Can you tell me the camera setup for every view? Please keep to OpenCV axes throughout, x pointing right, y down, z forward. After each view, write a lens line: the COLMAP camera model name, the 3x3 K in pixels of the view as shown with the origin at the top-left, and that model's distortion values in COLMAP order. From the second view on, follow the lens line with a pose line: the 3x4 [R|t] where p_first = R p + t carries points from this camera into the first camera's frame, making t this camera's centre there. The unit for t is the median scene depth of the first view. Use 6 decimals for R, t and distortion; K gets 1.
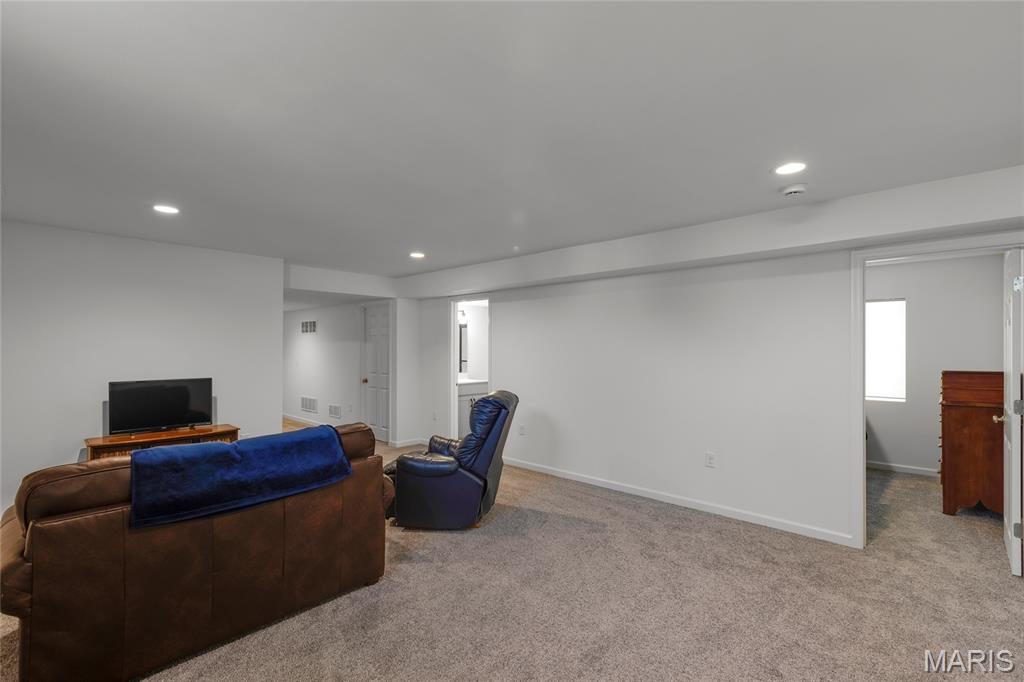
lens RADIAL K [[463.7, 0, 507.7], [0, 463.7, 341.0], [0, 0, 1]] dist [0.000165, 0.000273]
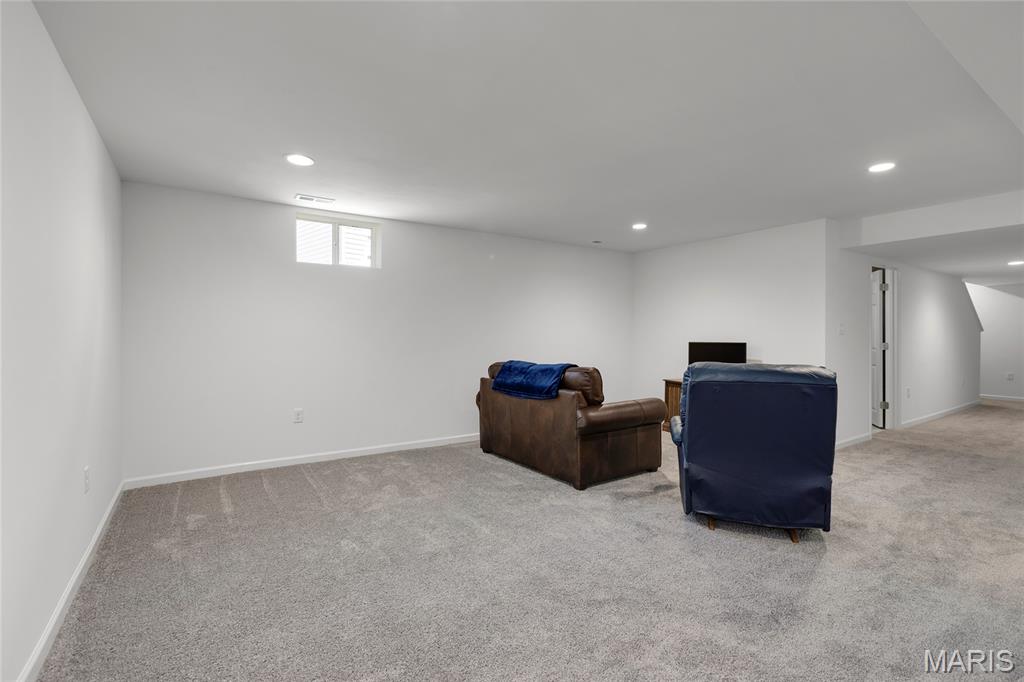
lens RADIAL K [[463.7, 0, 507.7], [0, 463.7, 341.0], [0, 0, 1]] dist [0.000165, 0.000273]
pose [[-0.205374, 0.017859, -0.978521, 0.821831], [0.003679, 0.999841, 0.017476, 0.069063], [0.978677, -0.000011, -0.205407, 0.870093]]
